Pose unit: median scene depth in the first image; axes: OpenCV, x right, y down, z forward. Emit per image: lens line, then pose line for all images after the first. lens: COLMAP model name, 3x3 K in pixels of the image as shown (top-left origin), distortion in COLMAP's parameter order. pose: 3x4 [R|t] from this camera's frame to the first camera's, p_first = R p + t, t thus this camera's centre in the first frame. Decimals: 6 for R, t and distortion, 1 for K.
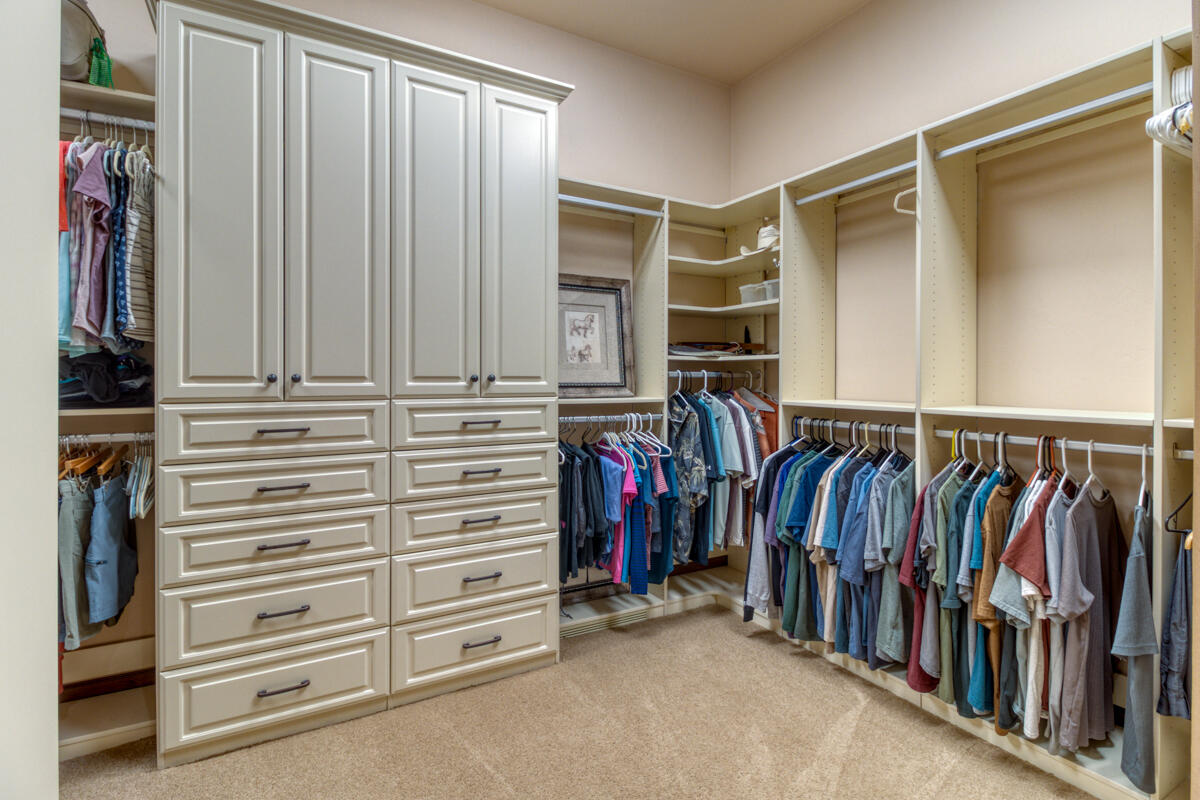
lens RADIAL K [[583.2, 0, 594.4], [0, 583.2, 392.2], [0, 0, 1]] dist [-0.002855, -0.006998]
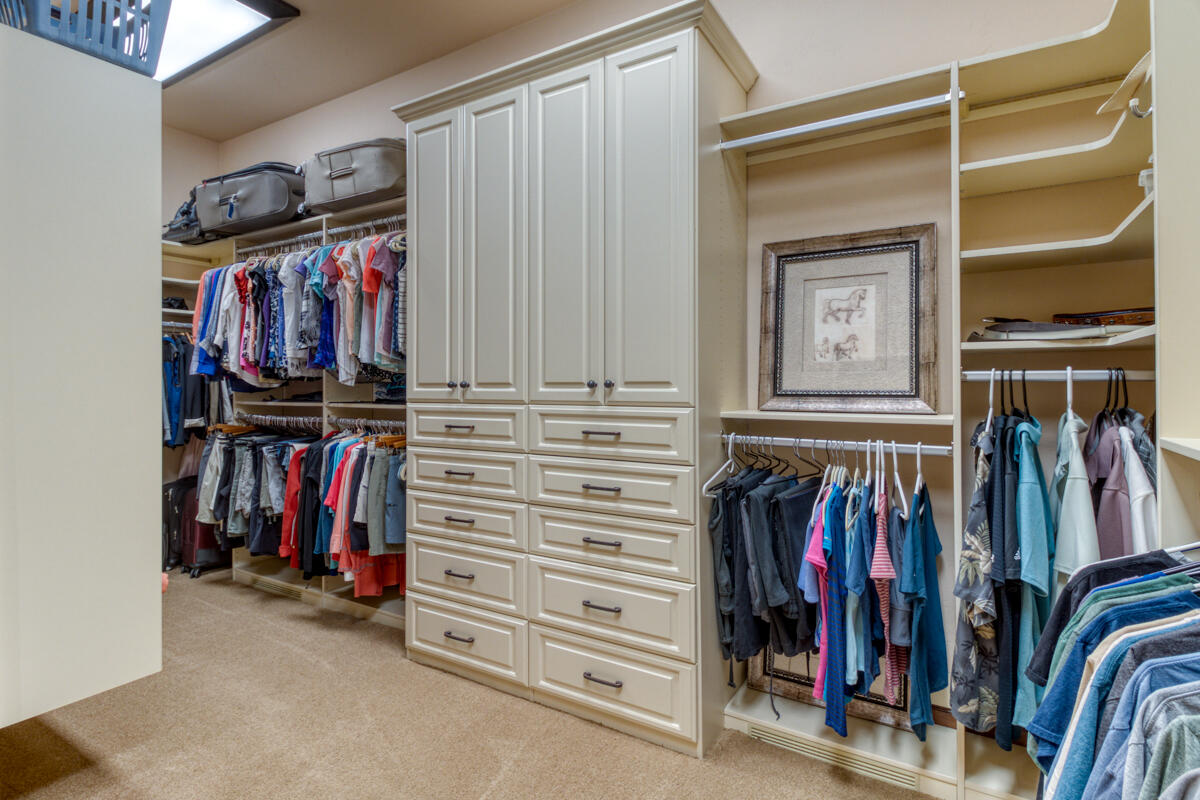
lens RADIAL K [[583.2, 0, 596.5], [0, 583.2, 388.9], [0, 0, 1]] dist [-0.002855, -0.006998]
pose [[0.486368, 0.004386, -0.873743, 0.542910], [-0.019333, 0.999797, -0.005743, -0.010060], [0.873540, 0.019686, 0.486354, 0.513960]]
